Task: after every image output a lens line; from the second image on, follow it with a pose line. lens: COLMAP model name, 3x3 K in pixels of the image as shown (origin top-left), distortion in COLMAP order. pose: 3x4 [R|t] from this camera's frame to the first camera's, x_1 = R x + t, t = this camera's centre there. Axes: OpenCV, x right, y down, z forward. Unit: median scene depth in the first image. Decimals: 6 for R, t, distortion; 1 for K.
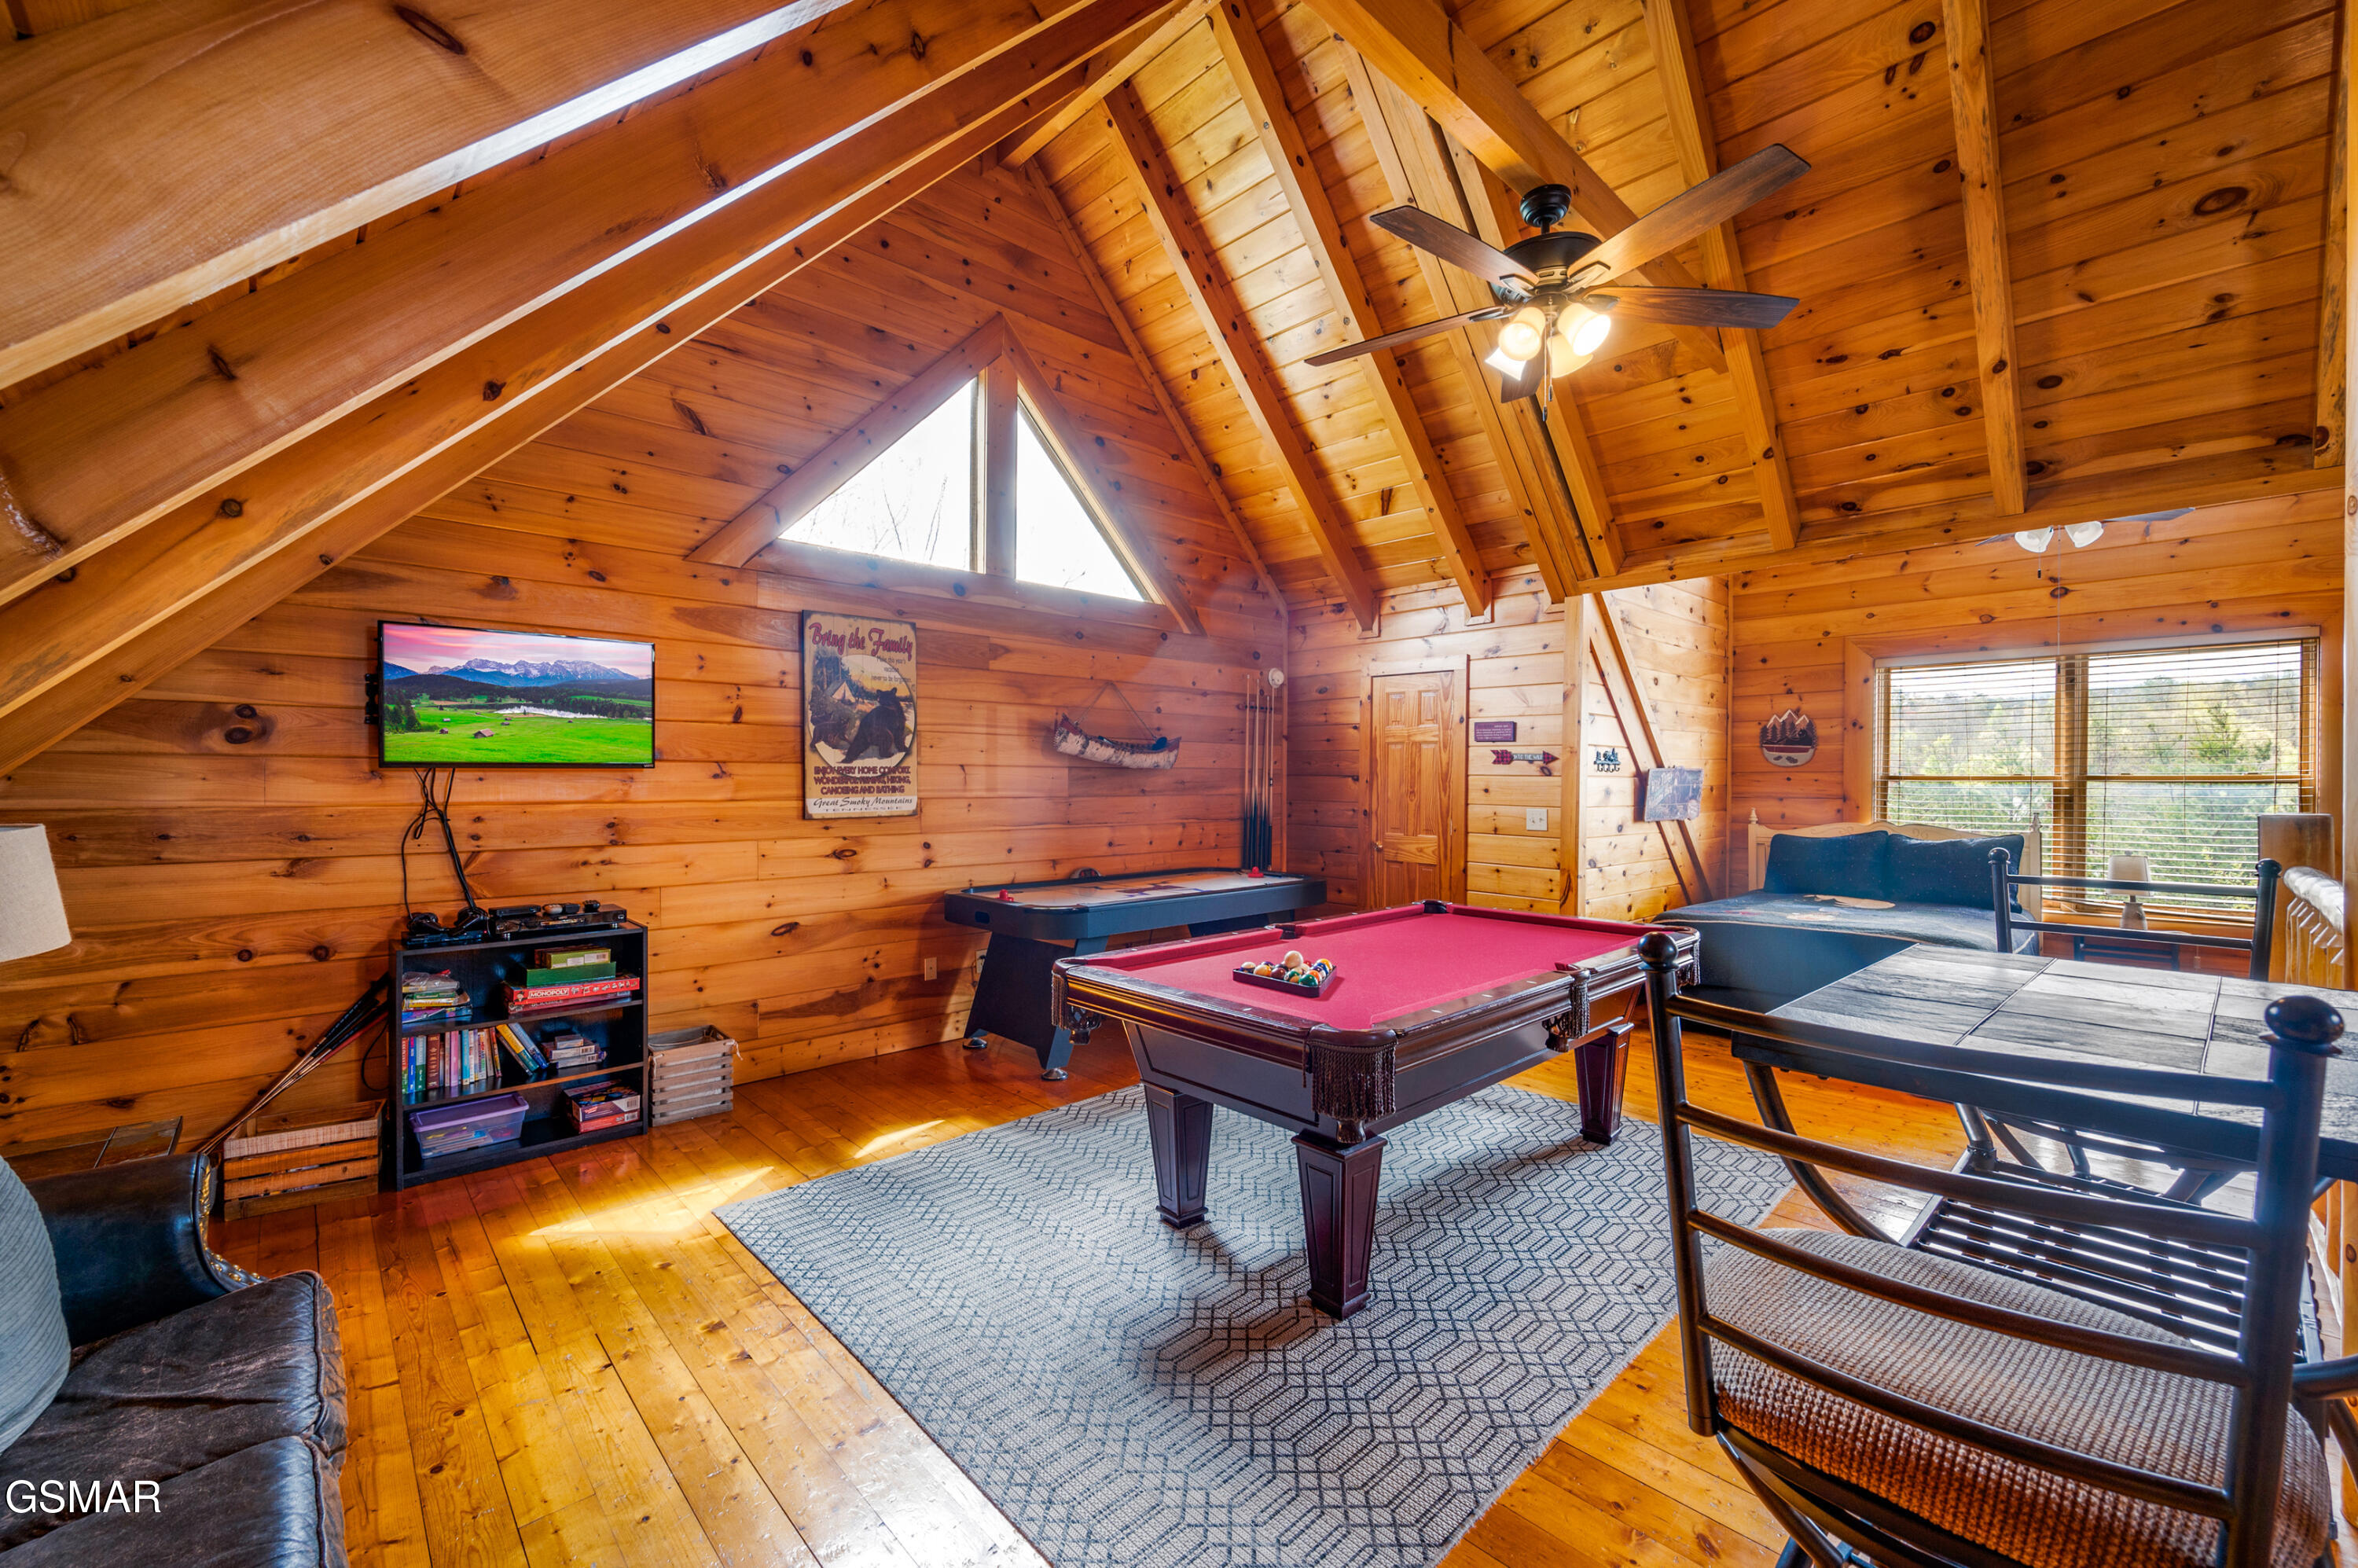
lens RADIAL K [[952.1, 0, 1183.6], [0, 952.1, 783.9], [0, 0, 1]] dist [0.000969, -0.000622]
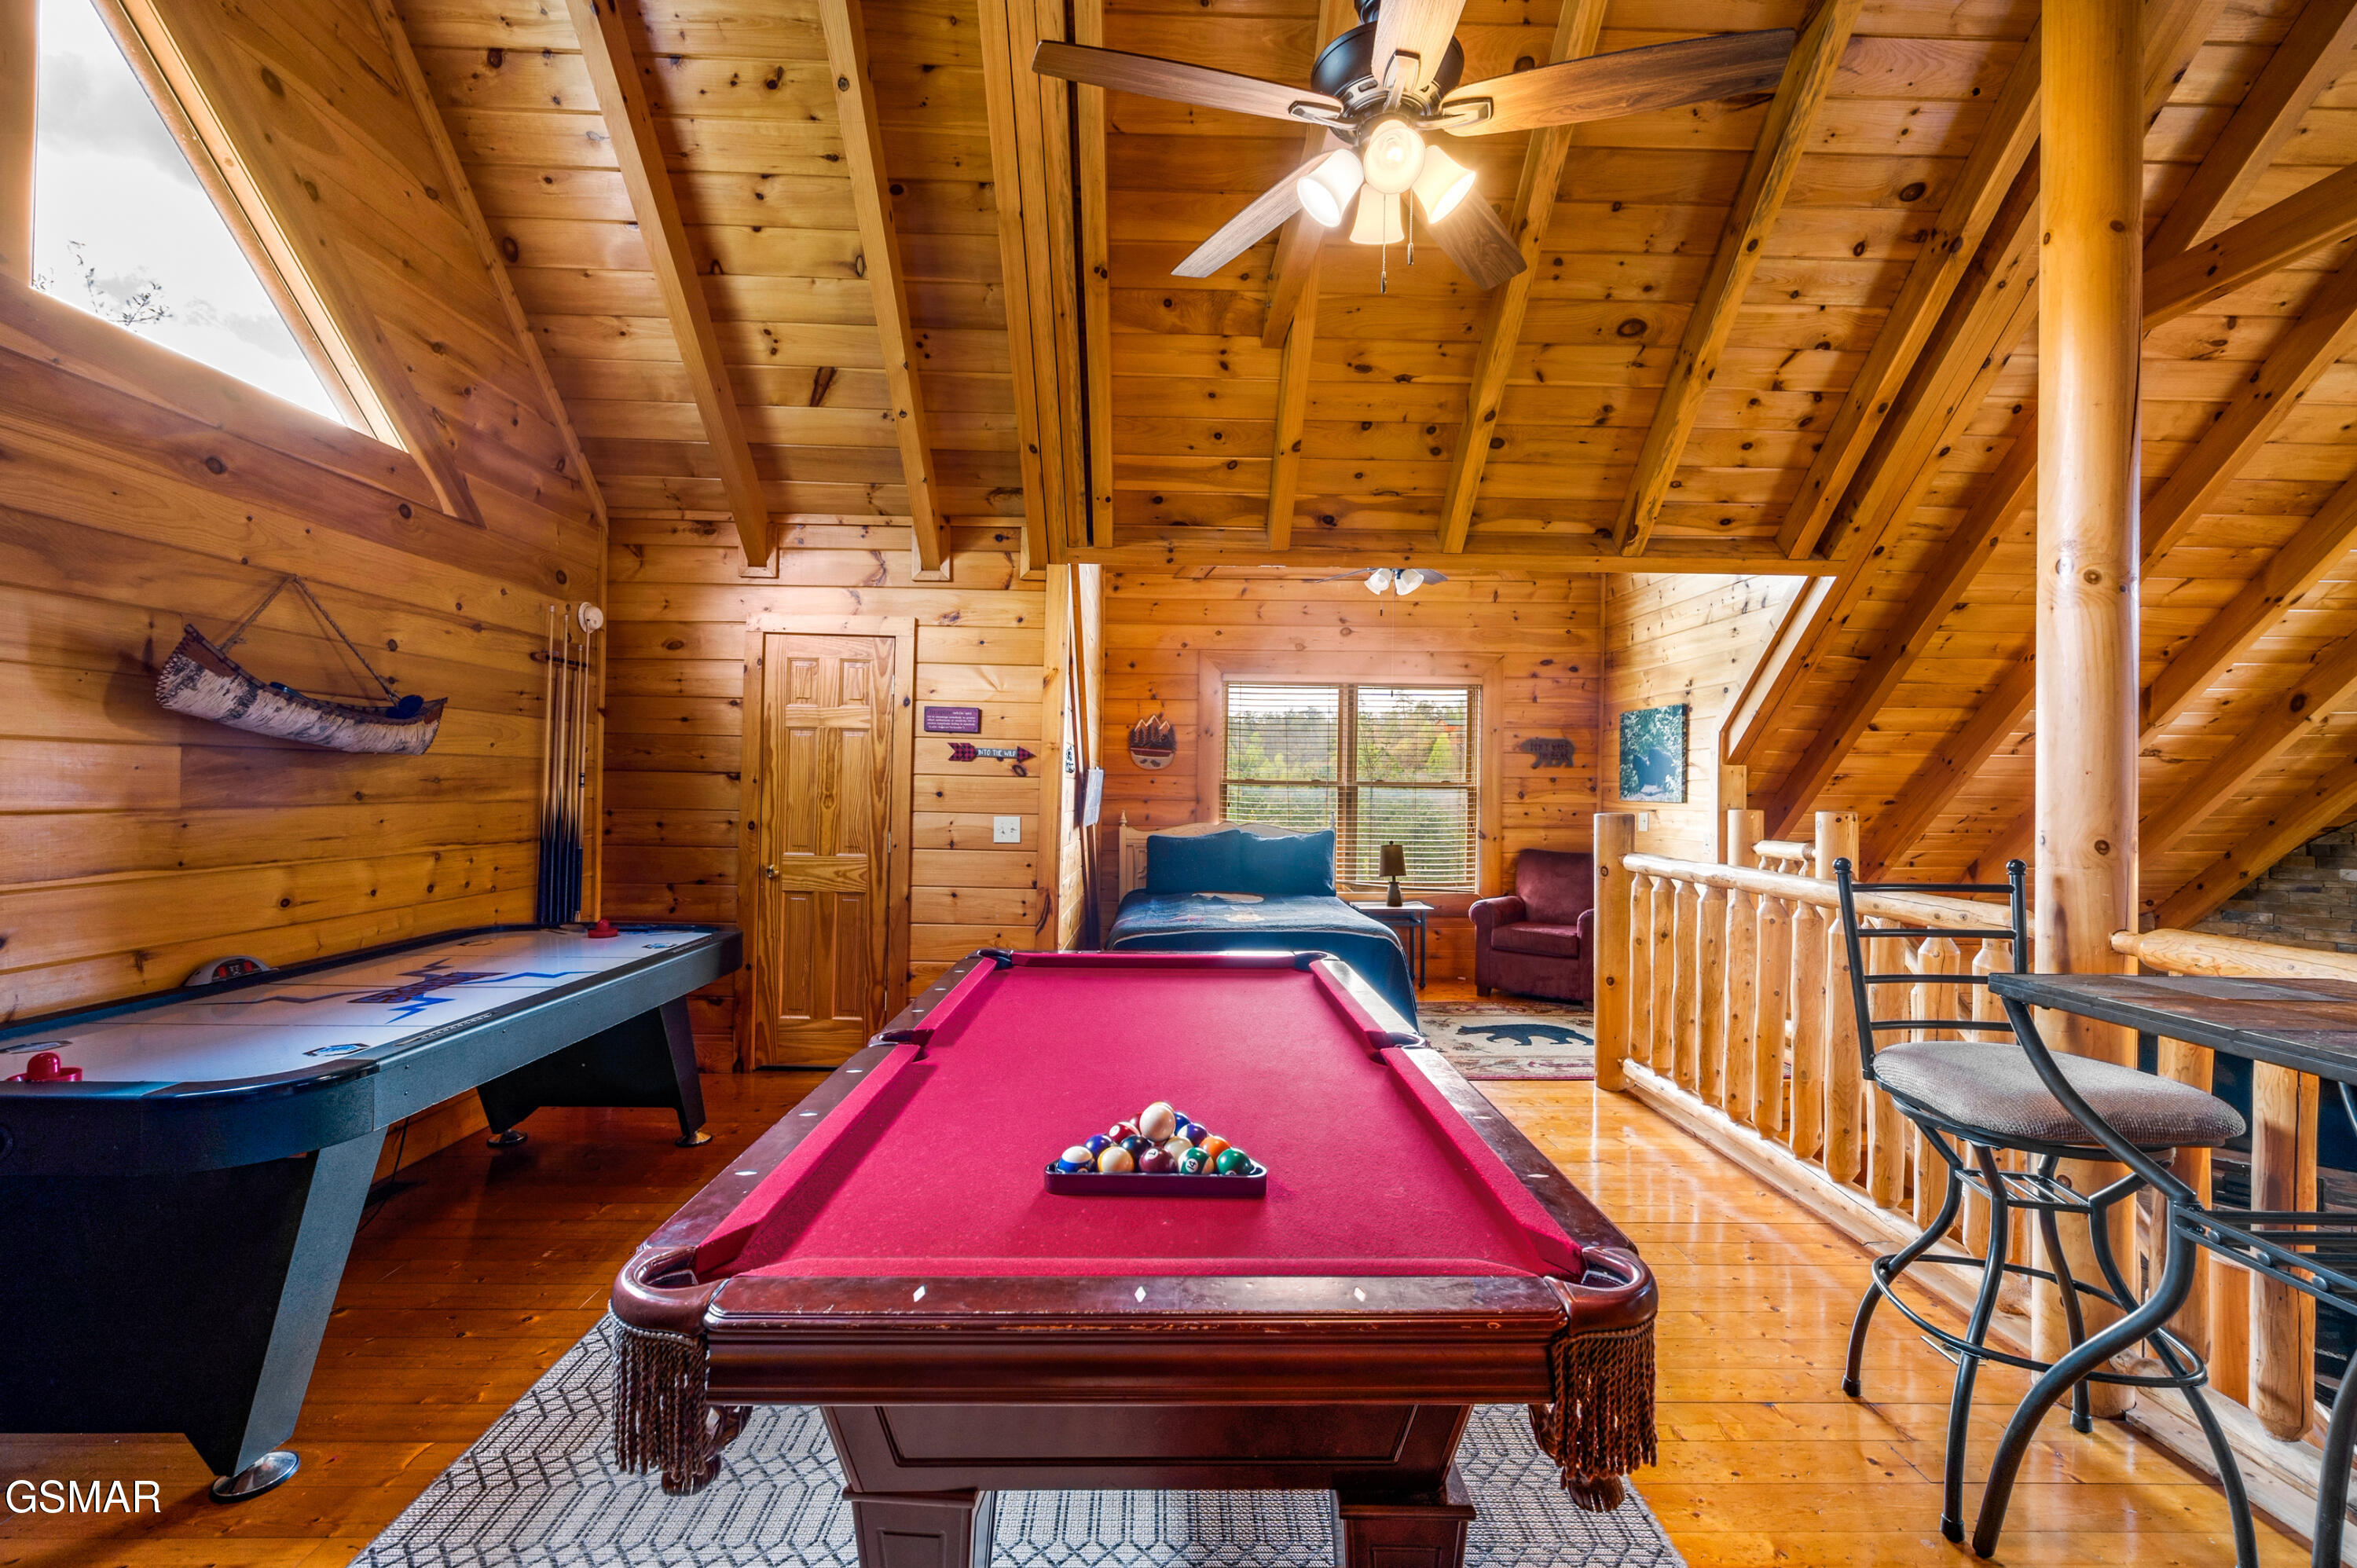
lens RADIAL K [[951.7, 0, 1179.9], [0, 951.7, 781.9], [0, 0, 1]] dist [0.000969, -0.000622]
pose [[0.674219, 0.007746, 0.738491, -0.131323], [-0.008471, 0.999960, -0.002756, -0.002640], [-0.738483, -0.004398, 0.674258, 0.327522]]
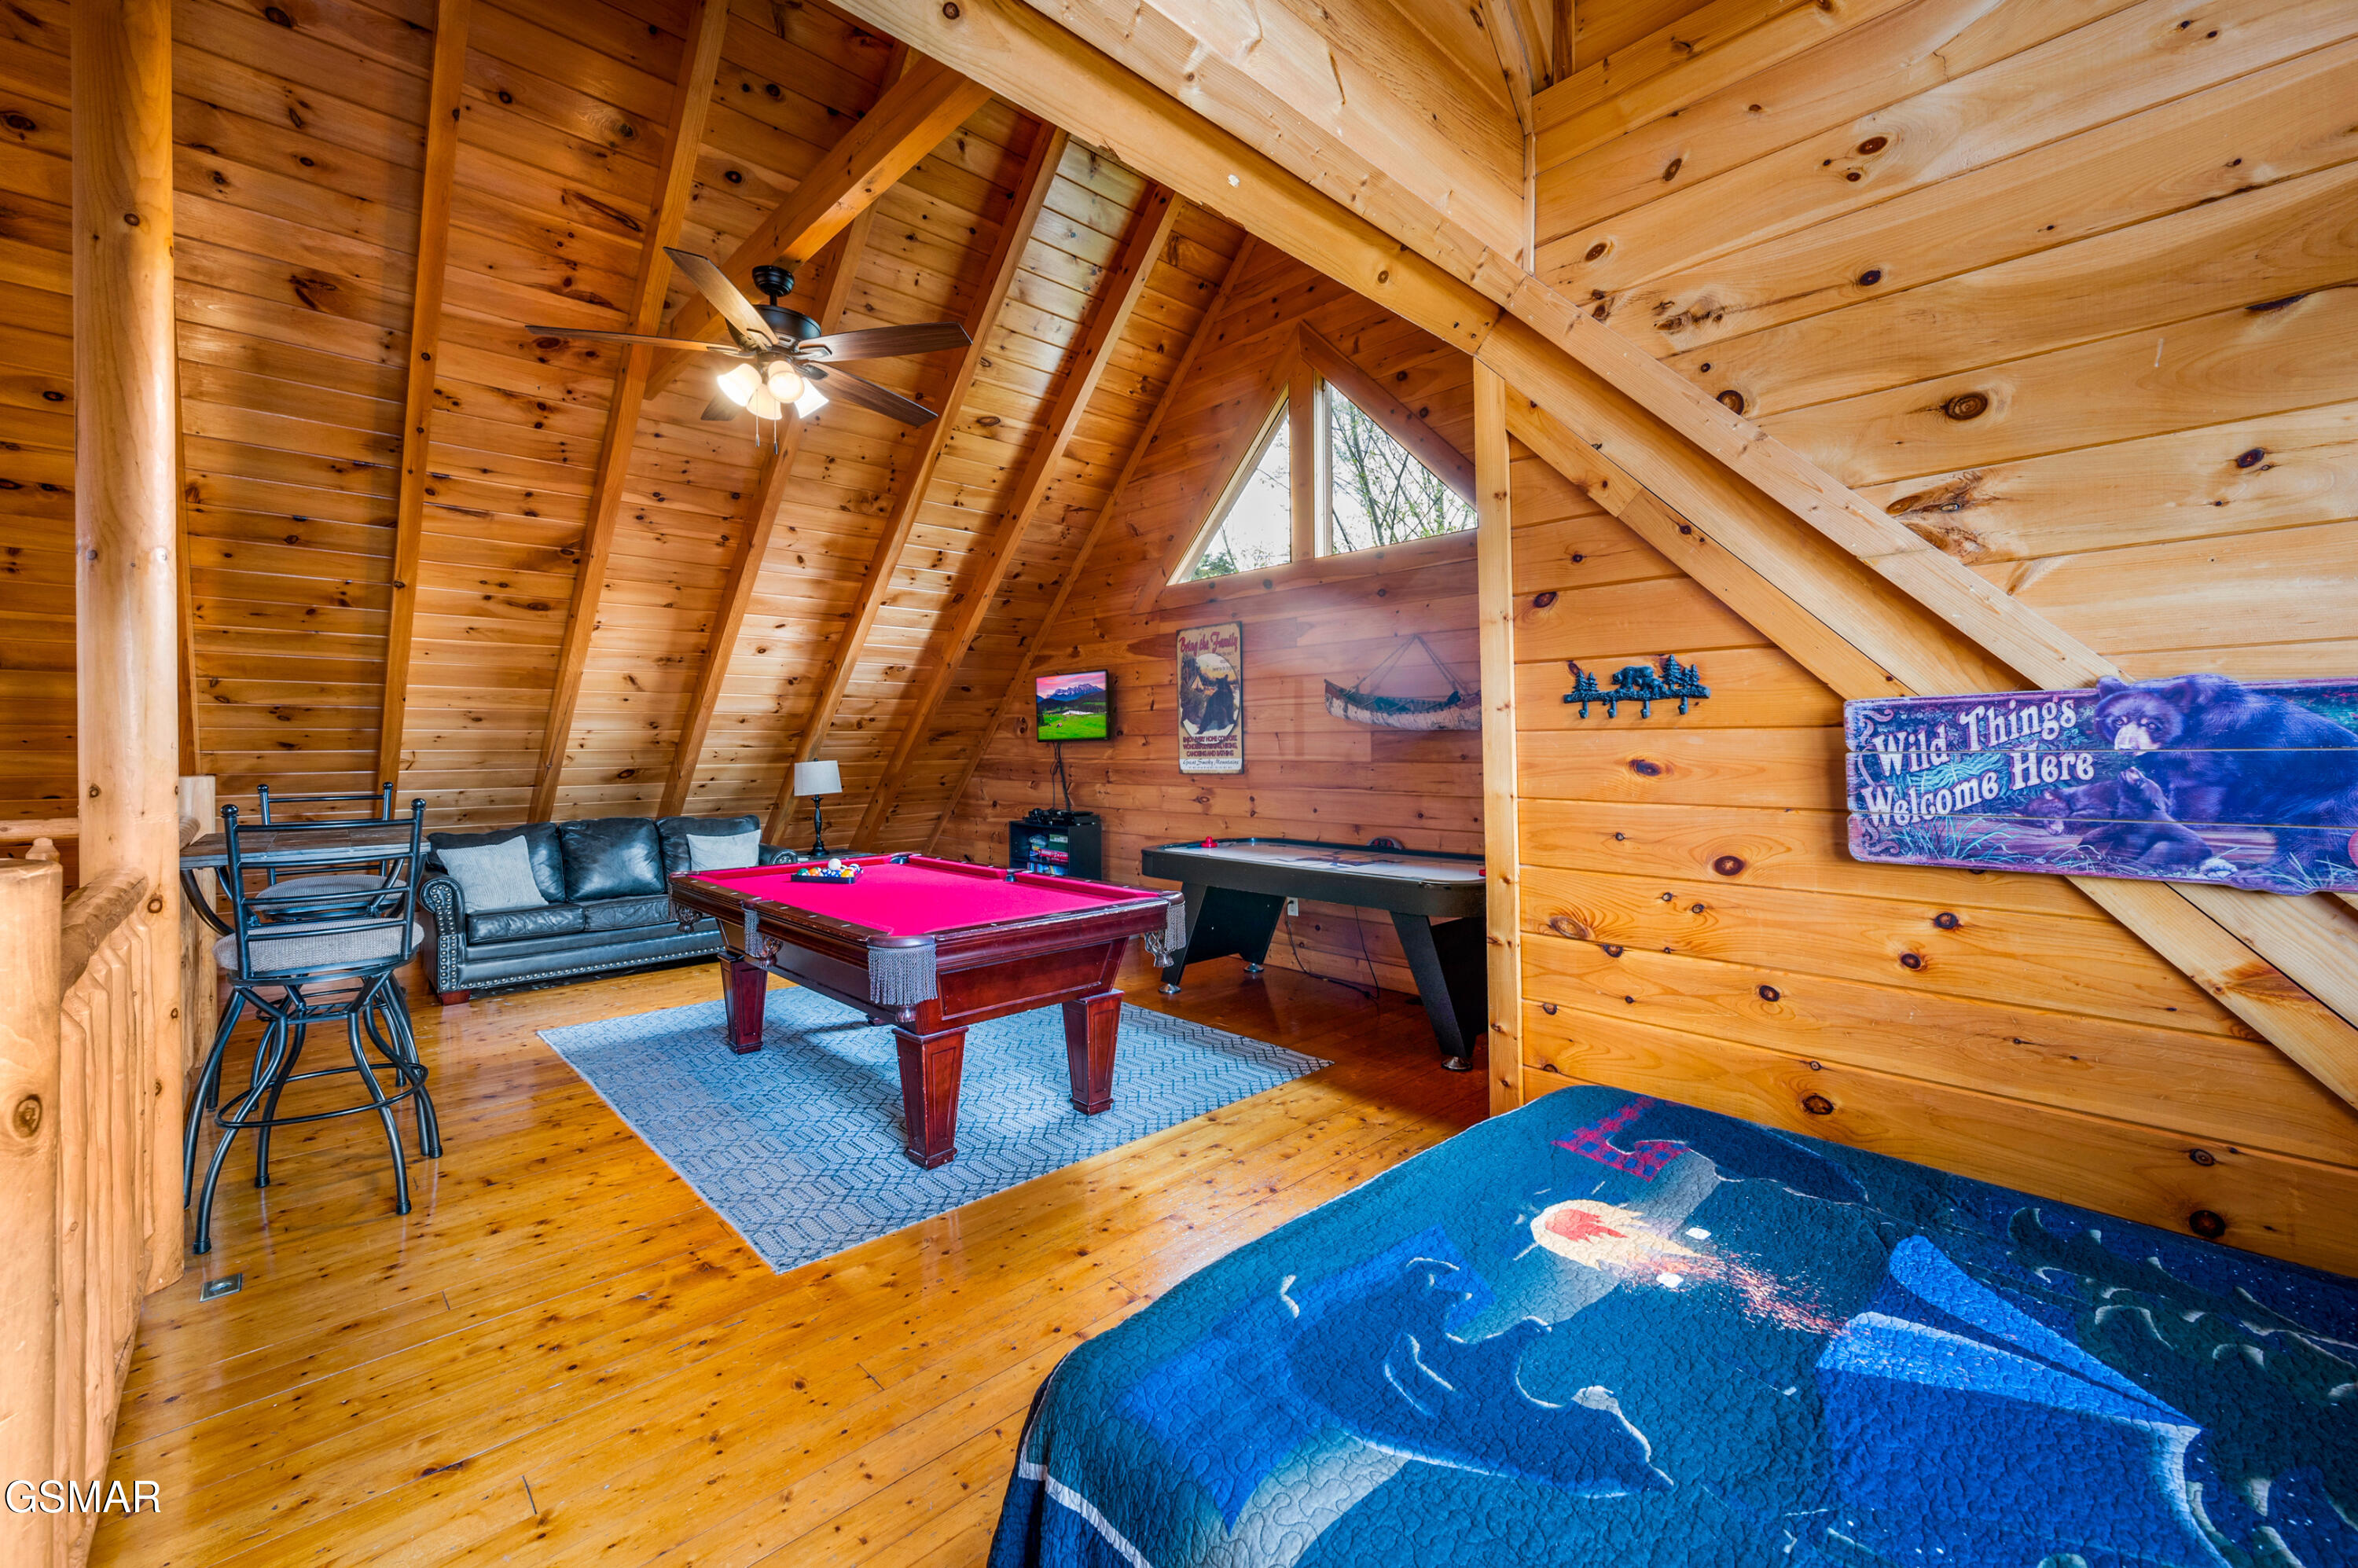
lens RADIAL K [[952.1, 0, 1231.7], [0, 952.1, 750.5], [0, 0, 1]] dist [0.000969, -0.000622]
pose [[0.034911, 0.000808, -0.999390, 0.832873], [0.002277, 0.999997, 0.000888, 0.000672], [0.999388, -0.002306, 0.034910, 0.810480]]
